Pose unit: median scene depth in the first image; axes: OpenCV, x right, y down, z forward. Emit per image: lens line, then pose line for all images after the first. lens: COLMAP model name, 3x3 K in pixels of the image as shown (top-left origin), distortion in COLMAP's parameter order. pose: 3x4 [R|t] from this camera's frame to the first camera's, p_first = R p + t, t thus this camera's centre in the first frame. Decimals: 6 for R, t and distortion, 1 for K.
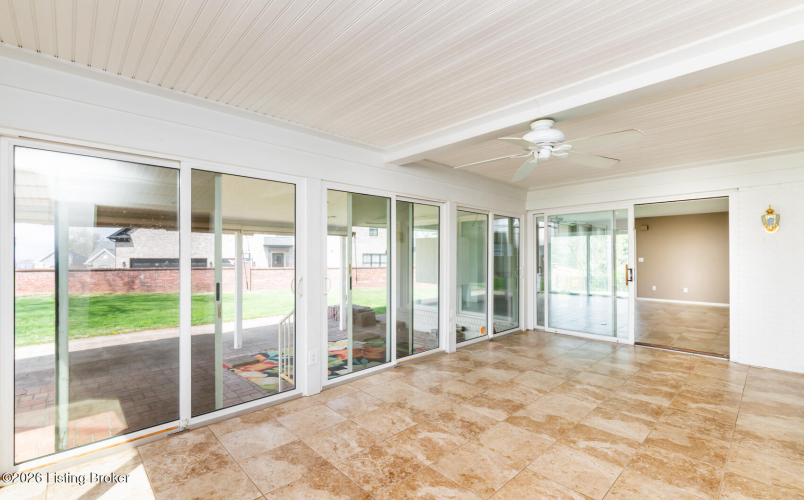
lens RADIAL K [[372.9, 0, 406.3], [0, 372.9, 253.1], [0, 0, 1]] dist [0.002198, 0.000092]
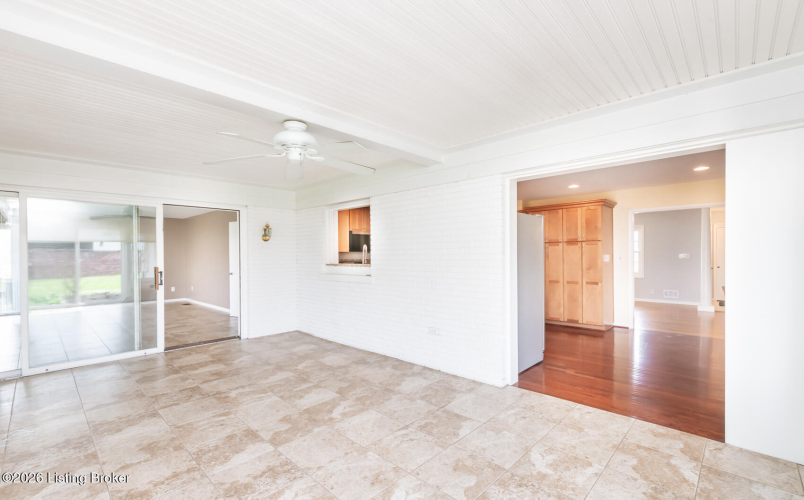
lens RADIAL K [[372.9, 0, 406.3], [0, 372.9, 253.1], [0, 0, 1]] dist [0.002198, 0.000092]
pose [[-0.090707, 0.006417, 0.995857, -0.624122], [0.004326, 0.999972, -0.006050, 0.006753], [-0.995868, 0.003760, -0.090732, 0.767596]]
